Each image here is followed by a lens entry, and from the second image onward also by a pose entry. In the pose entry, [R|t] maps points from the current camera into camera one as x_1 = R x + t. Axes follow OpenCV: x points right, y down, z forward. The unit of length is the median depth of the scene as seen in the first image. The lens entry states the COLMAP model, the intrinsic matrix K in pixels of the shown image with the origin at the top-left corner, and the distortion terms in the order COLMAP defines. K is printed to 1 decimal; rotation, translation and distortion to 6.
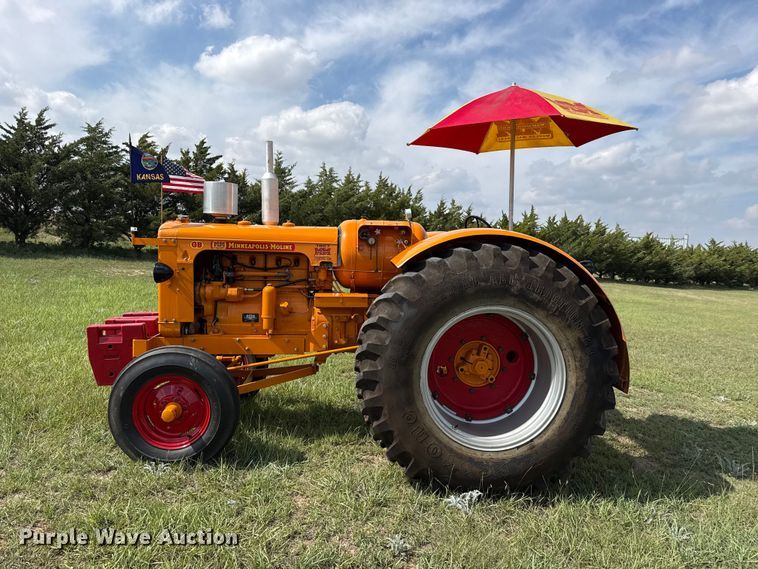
lens RADIAL K [[542.2, 0, 382.8], [0, 542.2, 280.7], [0, 0, 1]] dist [0.046192, -0.042964]
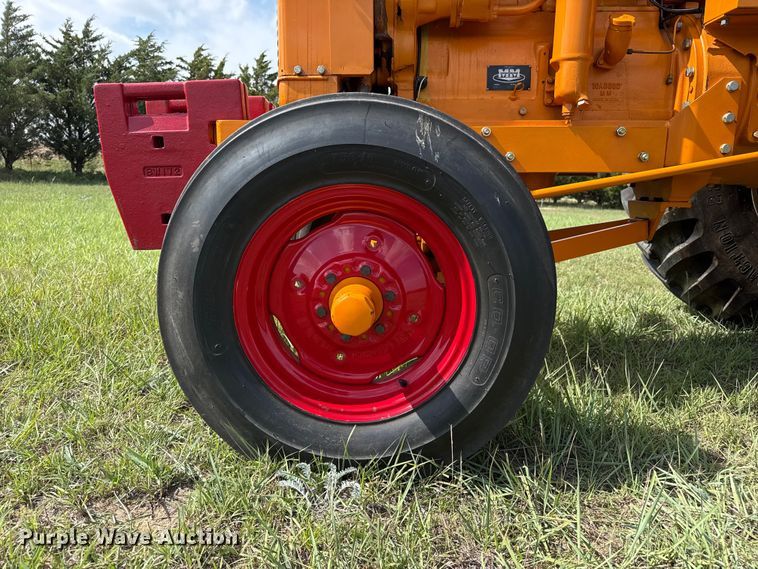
lens RADIAL K [[542.2, 0, 377.9], [0, 542.2, 284.3], [0, 0, 1]] dist [0.046192, -0.042964]
pose [[0.994101, -0.008279, -0.108143, -0.302501], [0.019181, 0.994787, 0.100158, 0.175545], [0.106750, -0.101642, 0.989077, 0.623004]]
